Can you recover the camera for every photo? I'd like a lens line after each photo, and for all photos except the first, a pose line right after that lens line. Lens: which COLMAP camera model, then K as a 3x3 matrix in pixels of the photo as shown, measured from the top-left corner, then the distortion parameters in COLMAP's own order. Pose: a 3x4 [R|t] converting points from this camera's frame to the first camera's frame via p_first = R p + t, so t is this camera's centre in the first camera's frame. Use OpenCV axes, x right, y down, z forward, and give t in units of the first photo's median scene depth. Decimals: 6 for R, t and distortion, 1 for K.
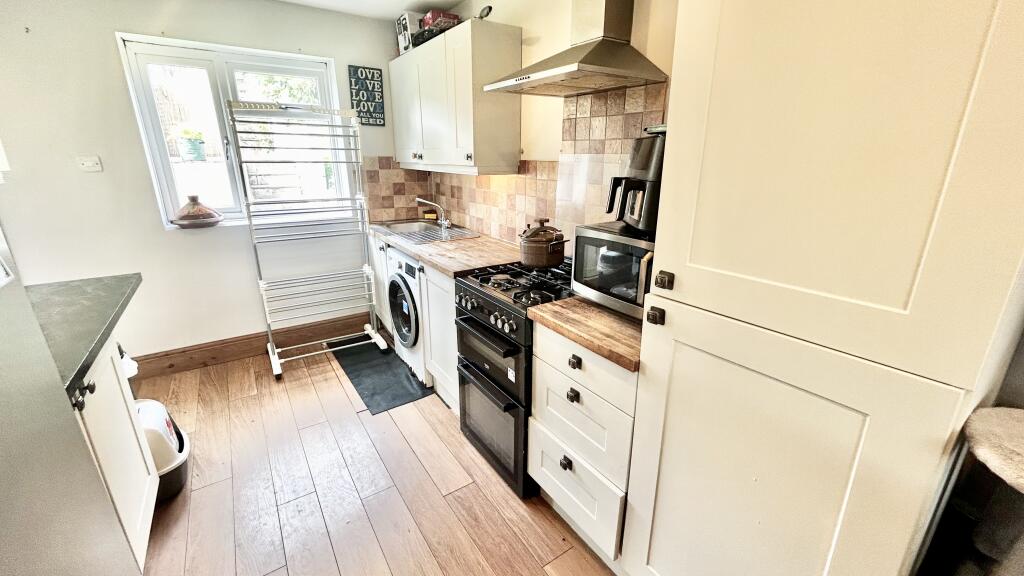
lens RADIAL K [[415.0, 0, 514.0], [0, 415.0, 289.0], [0, 0, 1]] dist [-0.003981, 0.002041]
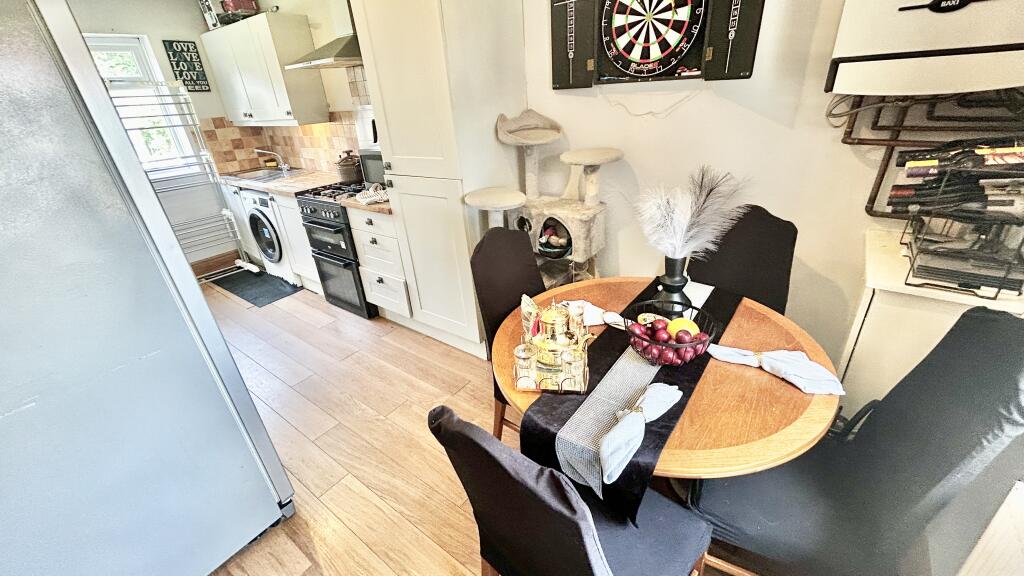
lens RADIAL K [[415.0, 0, 511.4], [0, 415.0, 285.5], [0, 0, 1]] dist [-0.003981, 0.002041]
pose [[0.946655, -0.198348, 0.253973, 0.111192], [0.165557, 0.975517, 0.144768, 0.145159], [-0.276469, -0.094998, 0.956316, -0.508783]]
